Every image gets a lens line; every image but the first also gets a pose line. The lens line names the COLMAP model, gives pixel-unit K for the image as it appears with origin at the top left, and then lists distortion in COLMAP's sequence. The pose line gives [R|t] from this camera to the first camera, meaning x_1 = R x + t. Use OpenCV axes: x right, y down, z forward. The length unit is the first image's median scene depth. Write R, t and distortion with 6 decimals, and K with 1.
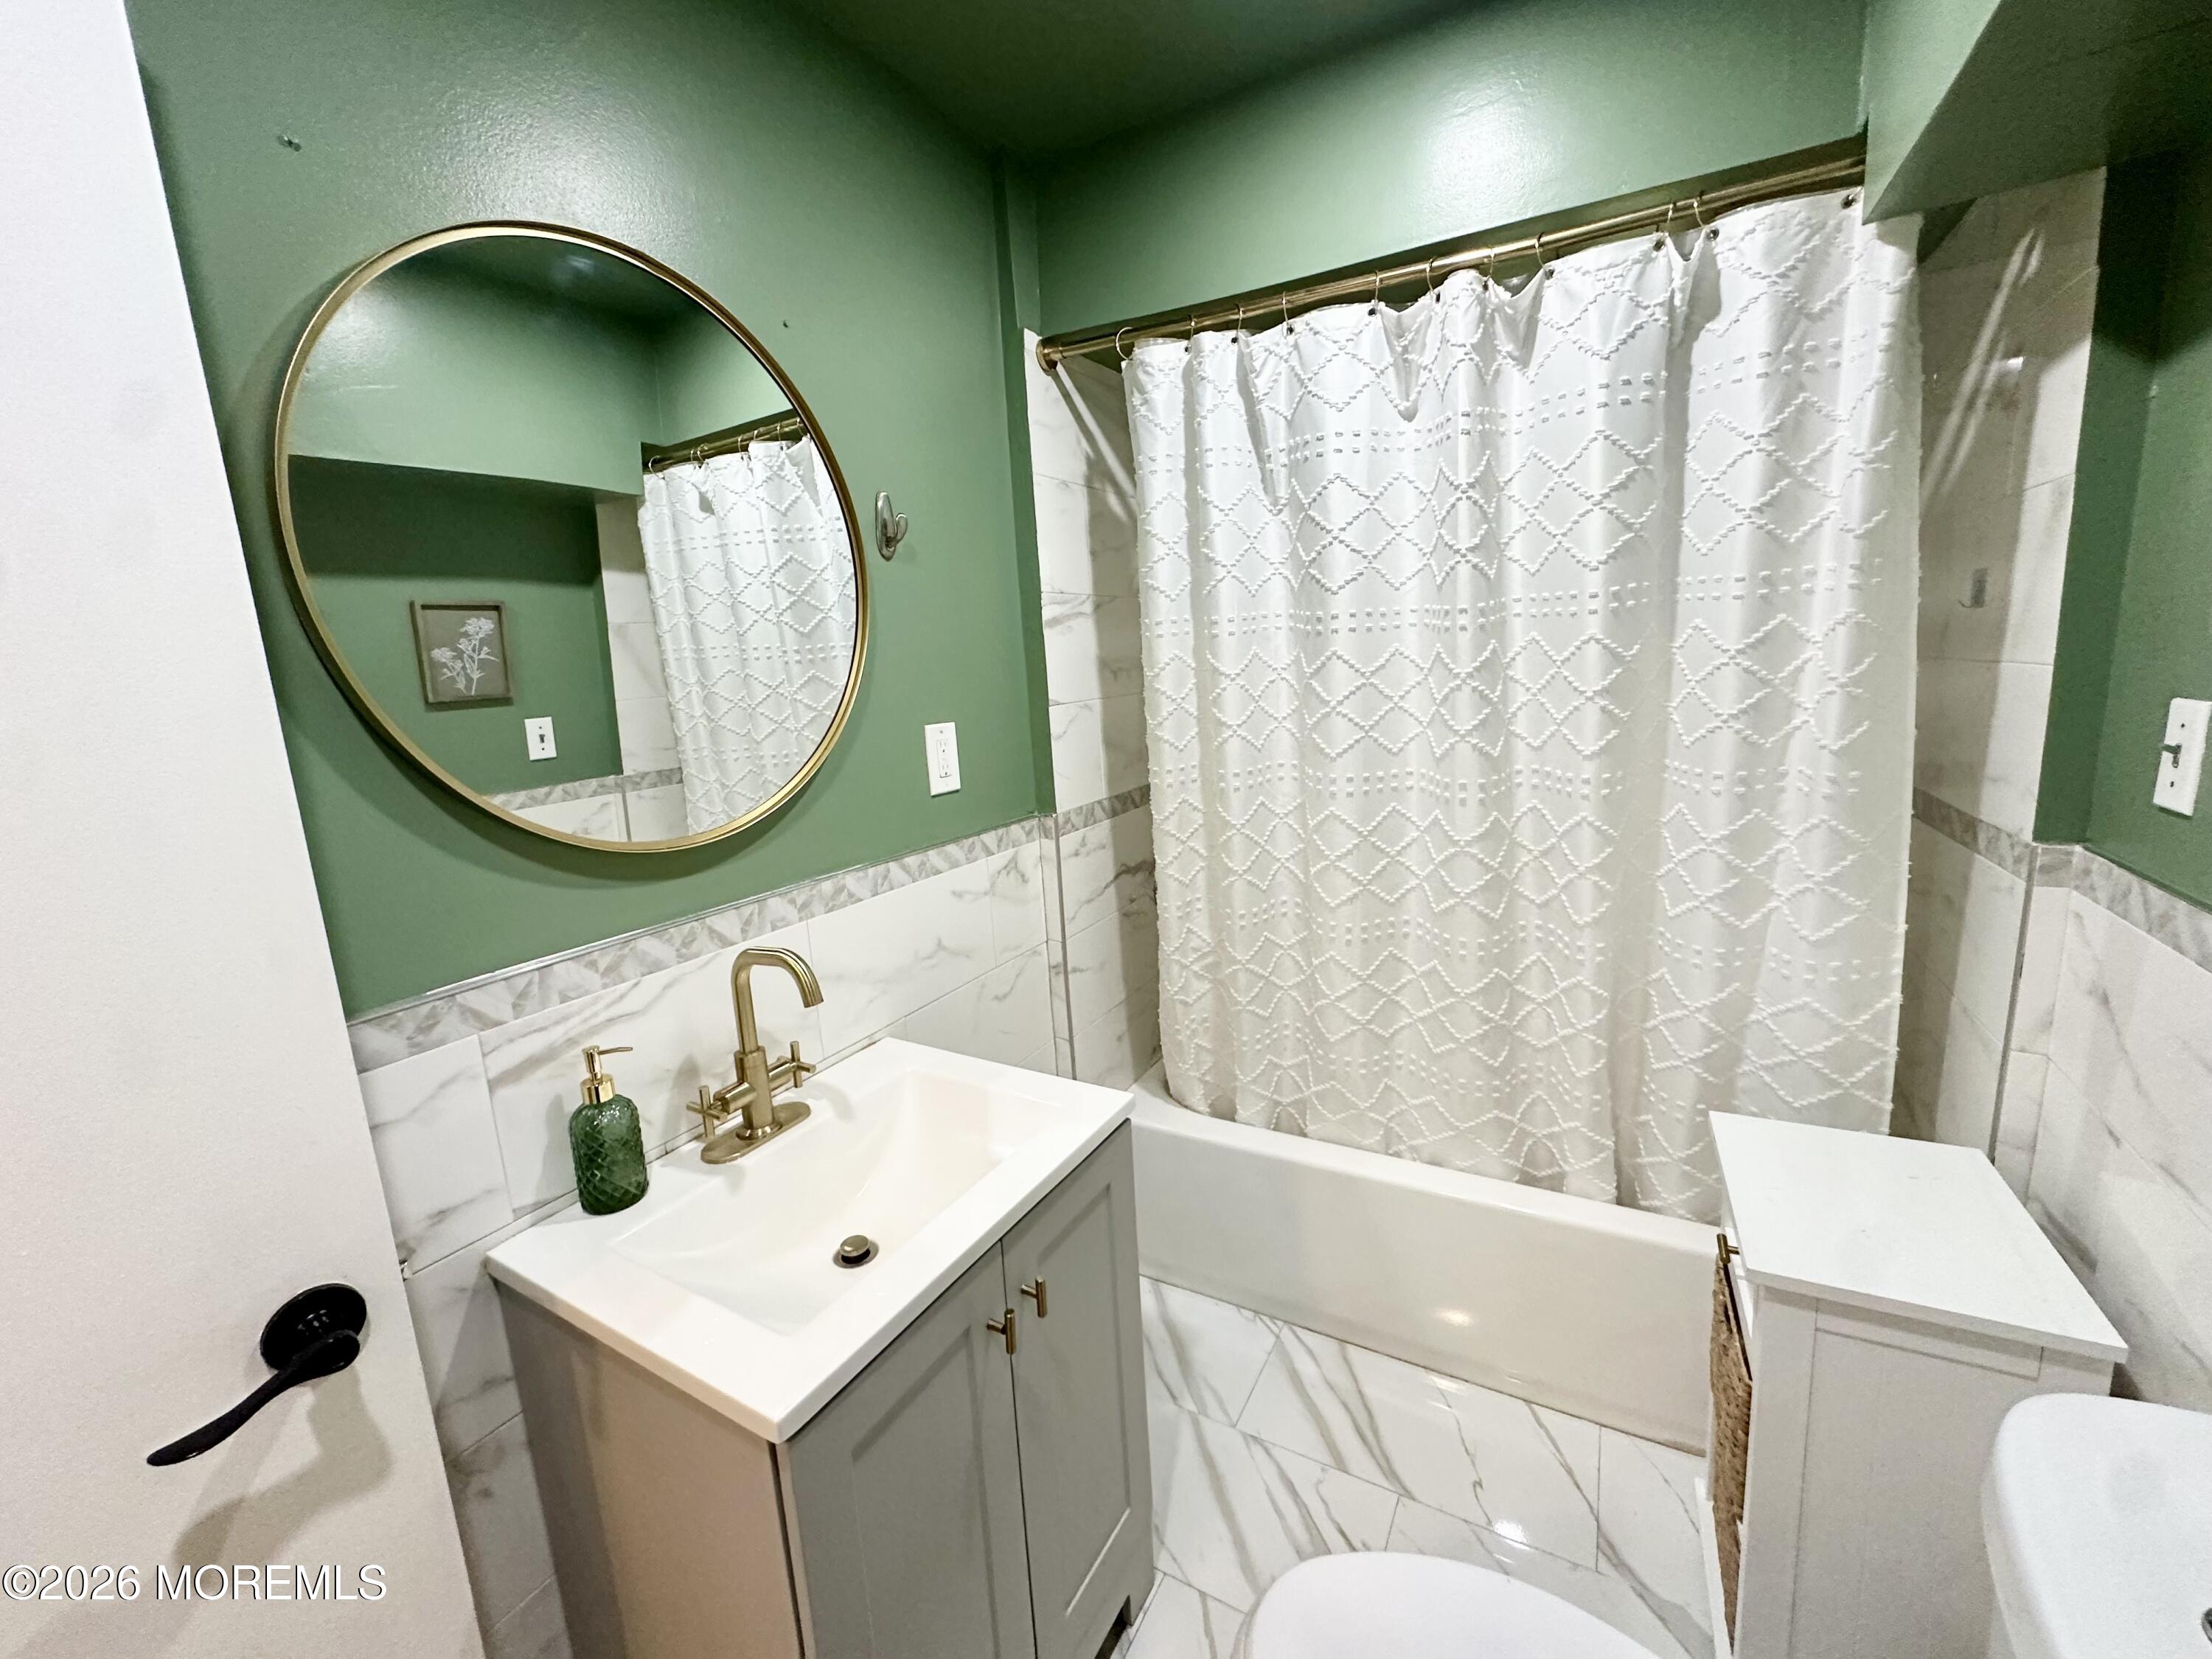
lens RADIAL K [[882.7, 0, 1104.6], [0, 882.7, 827.5], [0, 0, 1]] dist [-0.006448, 0.001146]
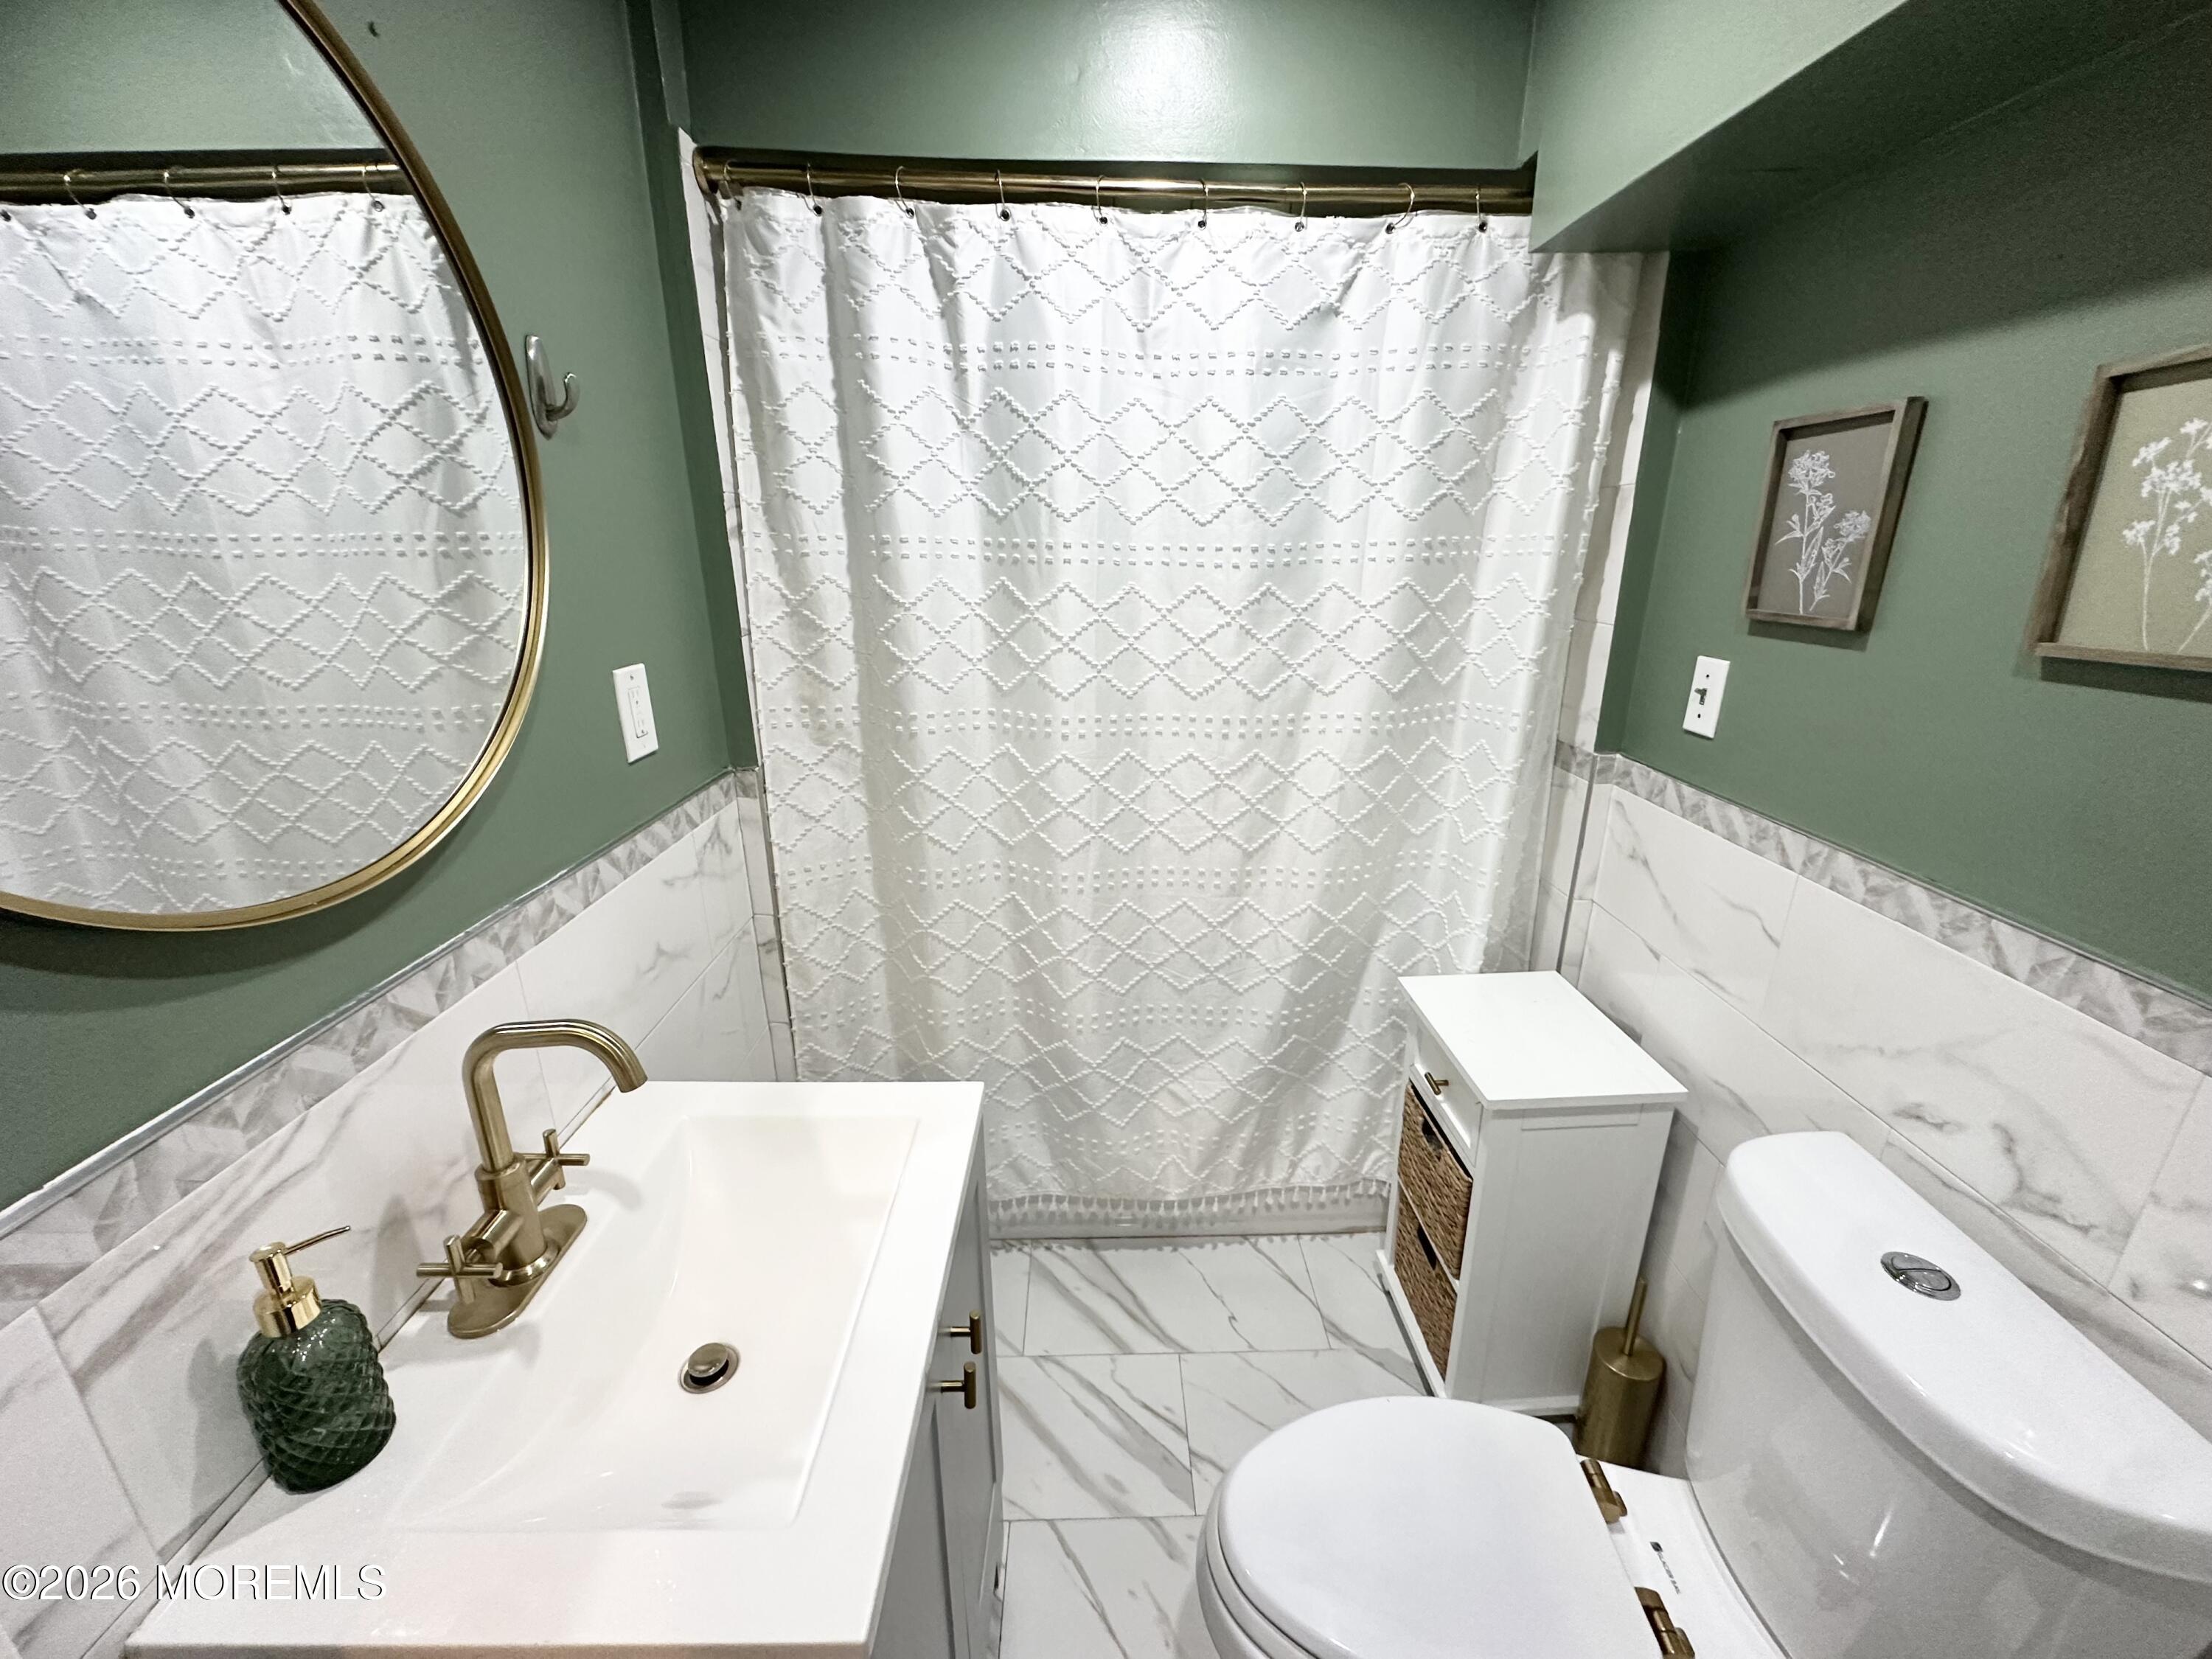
lens RADIAL K [[882.7, 0, 1104.8], [0, 882.7, 827.3], [0, 0, 1]] dist [-0.006448, 0.001146]
pose [[0.858334, -0.106996, 0.501811, -0.266240], [0.048098, 0.990488, 0.128922, -0.068144], [-0.510832, -0.086522, 0.855315, 0.152750]]
